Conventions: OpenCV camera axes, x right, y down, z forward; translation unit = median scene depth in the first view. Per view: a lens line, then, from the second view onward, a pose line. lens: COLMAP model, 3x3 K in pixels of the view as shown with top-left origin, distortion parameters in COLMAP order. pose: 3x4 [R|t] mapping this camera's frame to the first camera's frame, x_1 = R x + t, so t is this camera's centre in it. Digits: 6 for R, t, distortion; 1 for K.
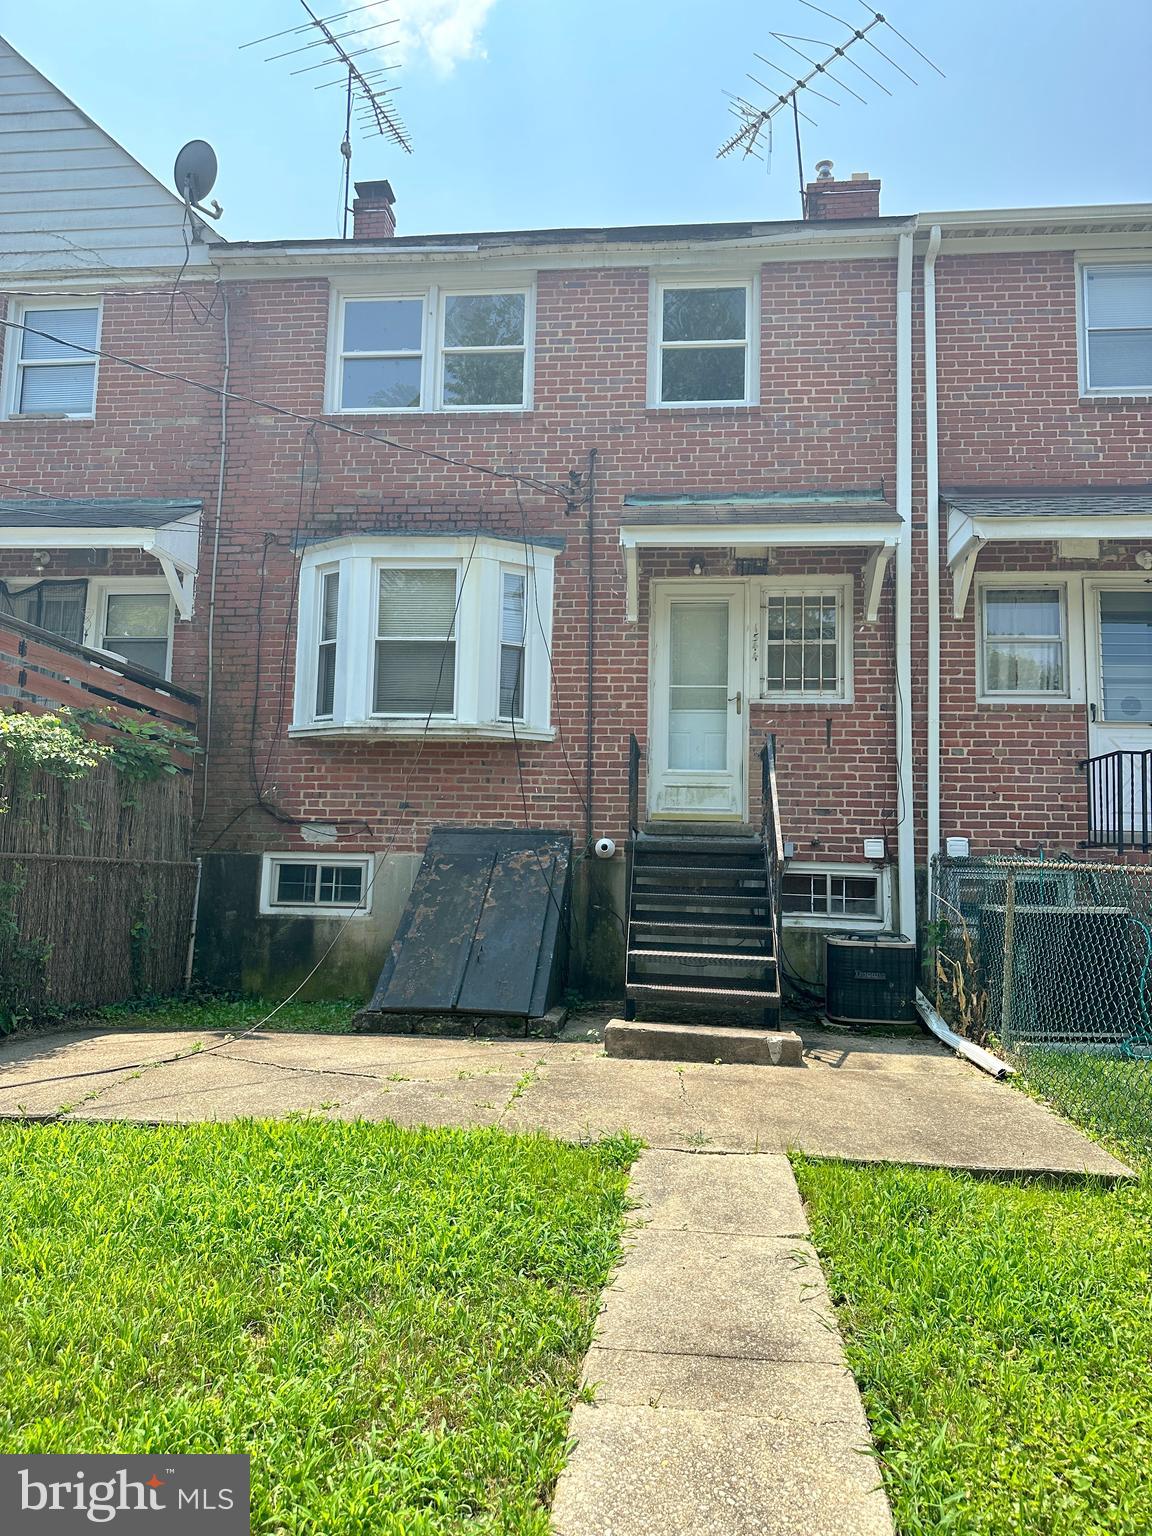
lens RADIAL K [[1055.3, 0, 600.8], [0, 1055.3, 768.5], [0, 0, 1]] dist [0.096032, -0.154957]
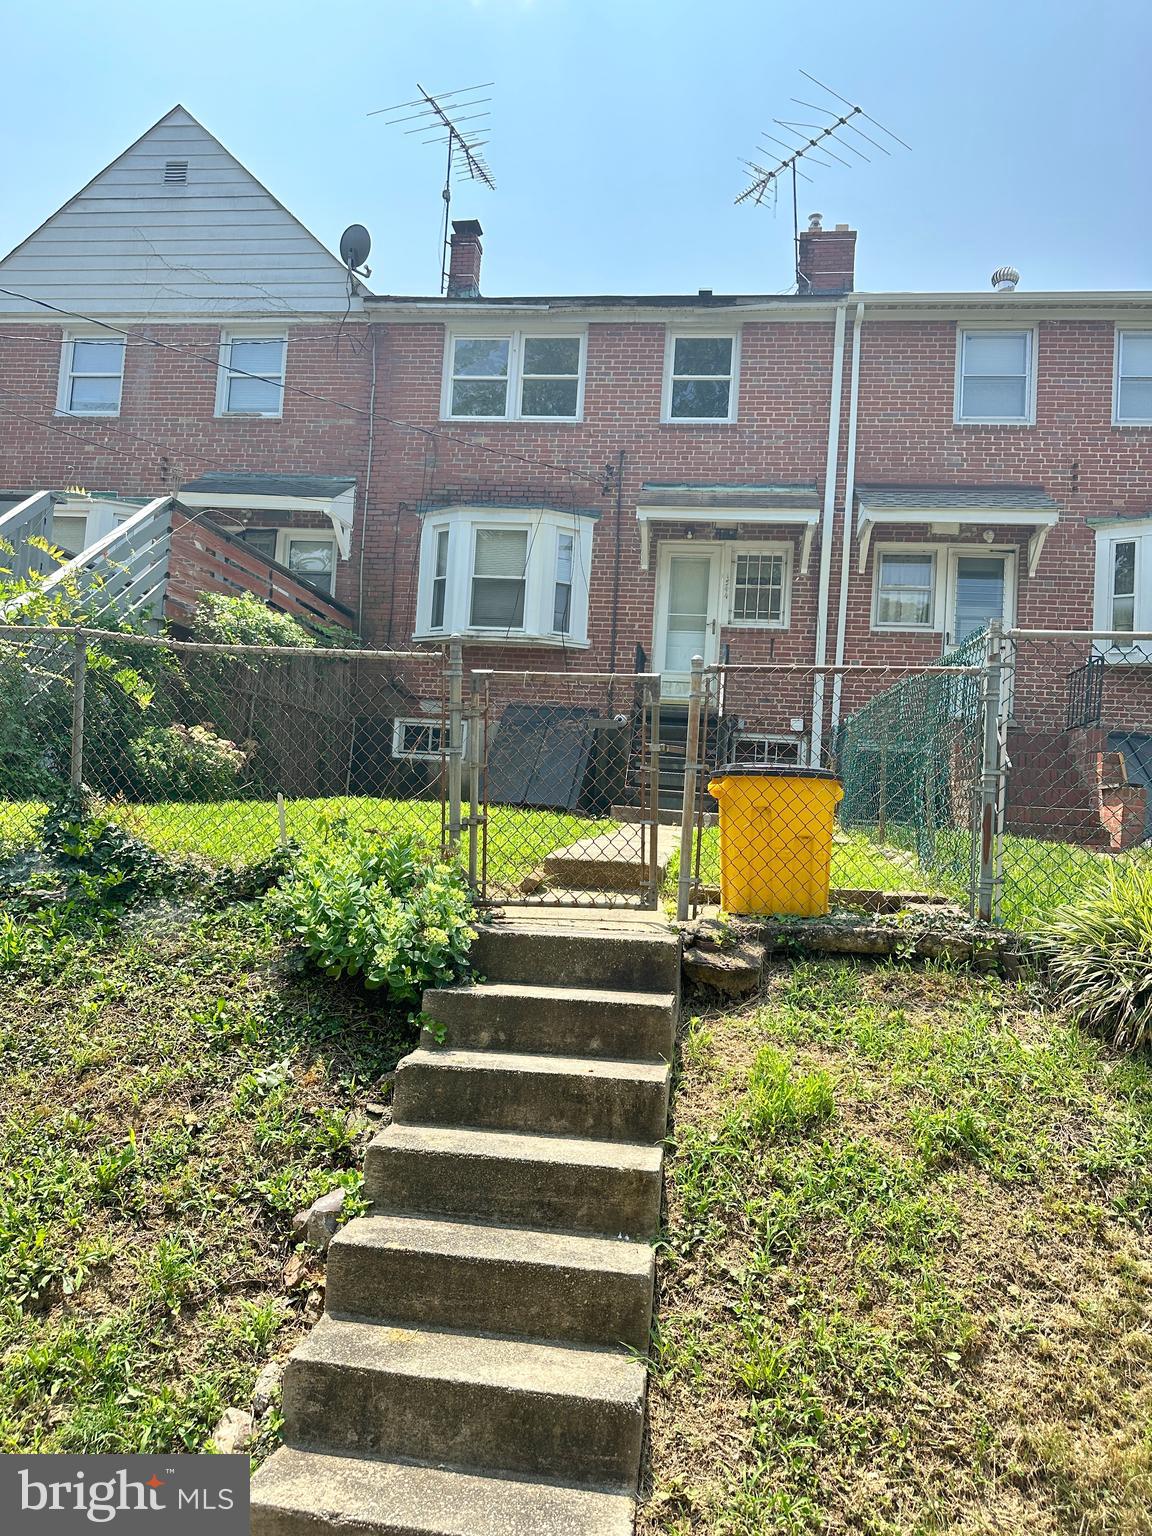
lens RADIAL K [[1055.3, 0, 600.8], [0, 1055.3, 768.5], [0, 0, 1]] dist [0.096032, -0.154957]
pose [[0.998607, 0.035331, -0.039195, 0.036328], [-0.033380, 0.998223, 0.049357, 0.067967], [0.040870, -0.047979, 0.998012, -0.493809]]
